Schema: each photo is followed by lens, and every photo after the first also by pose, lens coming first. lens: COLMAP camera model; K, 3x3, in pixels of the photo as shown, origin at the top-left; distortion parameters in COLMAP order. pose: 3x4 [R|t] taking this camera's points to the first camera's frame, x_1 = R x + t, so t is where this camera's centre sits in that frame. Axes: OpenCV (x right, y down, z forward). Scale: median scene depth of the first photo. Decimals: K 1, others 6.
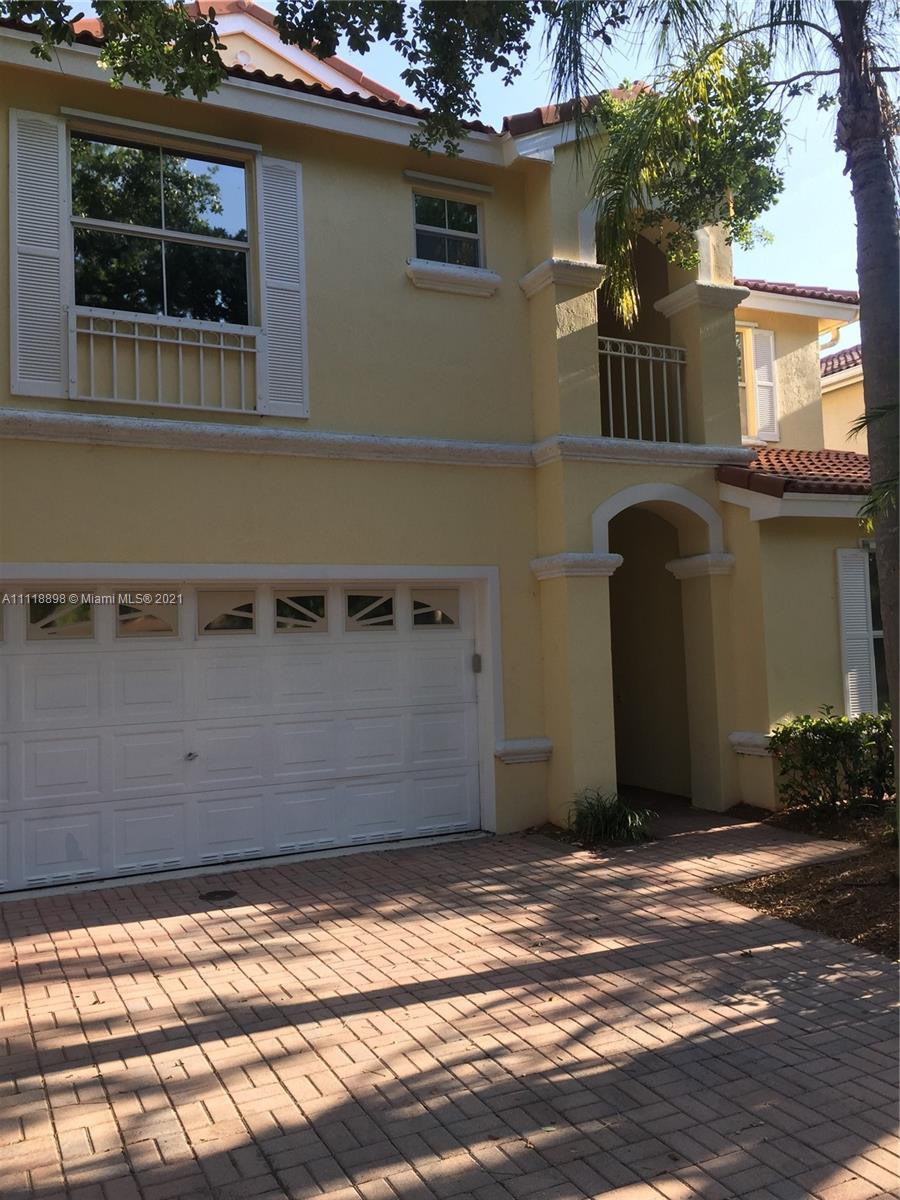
lens RADIAL K [[1006.9, 0, 451.3], [0, 1006.9, 601.1], [0, 0, 1]] dist [0.013036, 0.001886]
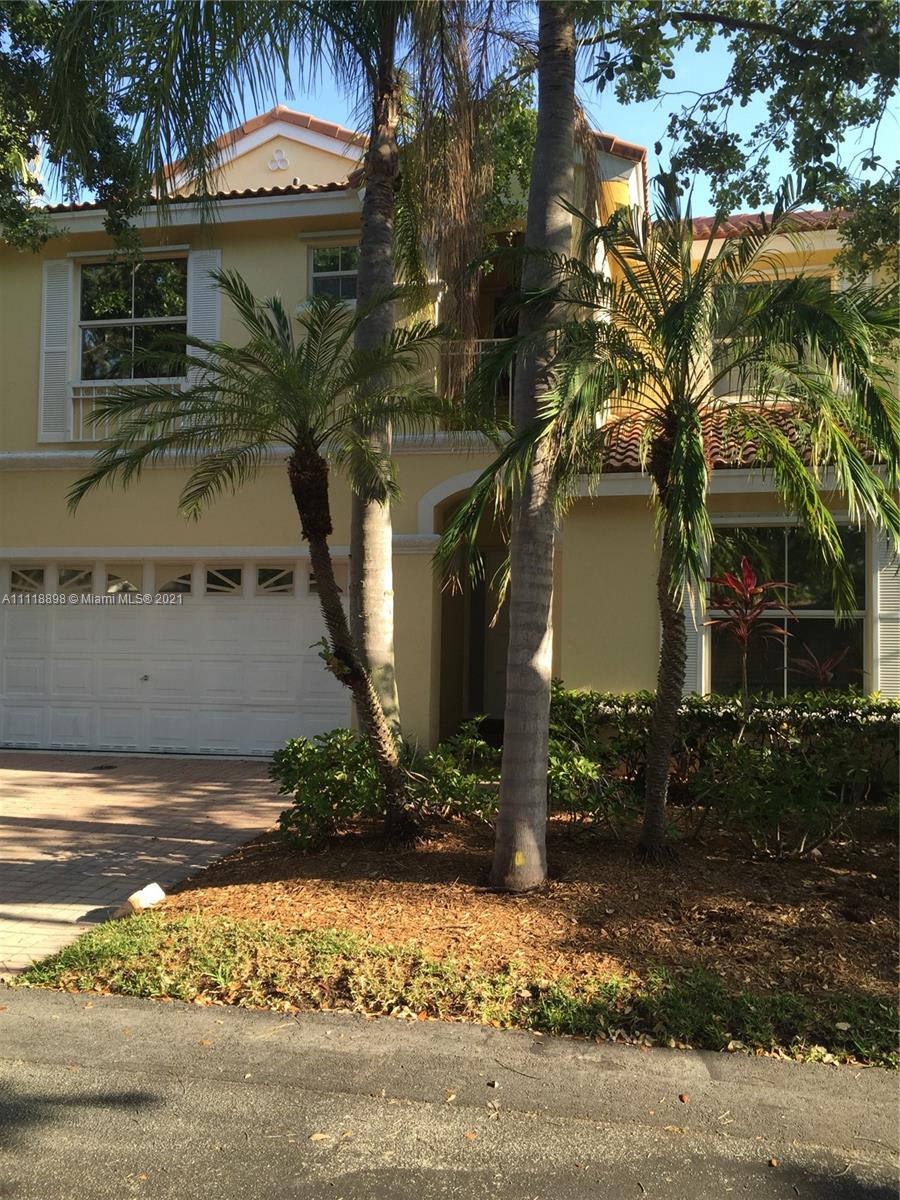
lens RADIAL K [[1006.9, 0, 451.2], [0, 1006.9, 599.5], [0, 0, 1]] dist [0.013036, 0.001886]
pose [[0.790726, 0.031091, -0.611381, 0.955225], [-0.006530, 0.999081, 0.042363, -0.024582], [0.612136, -0.029505, 0.790202, 0.109599]]
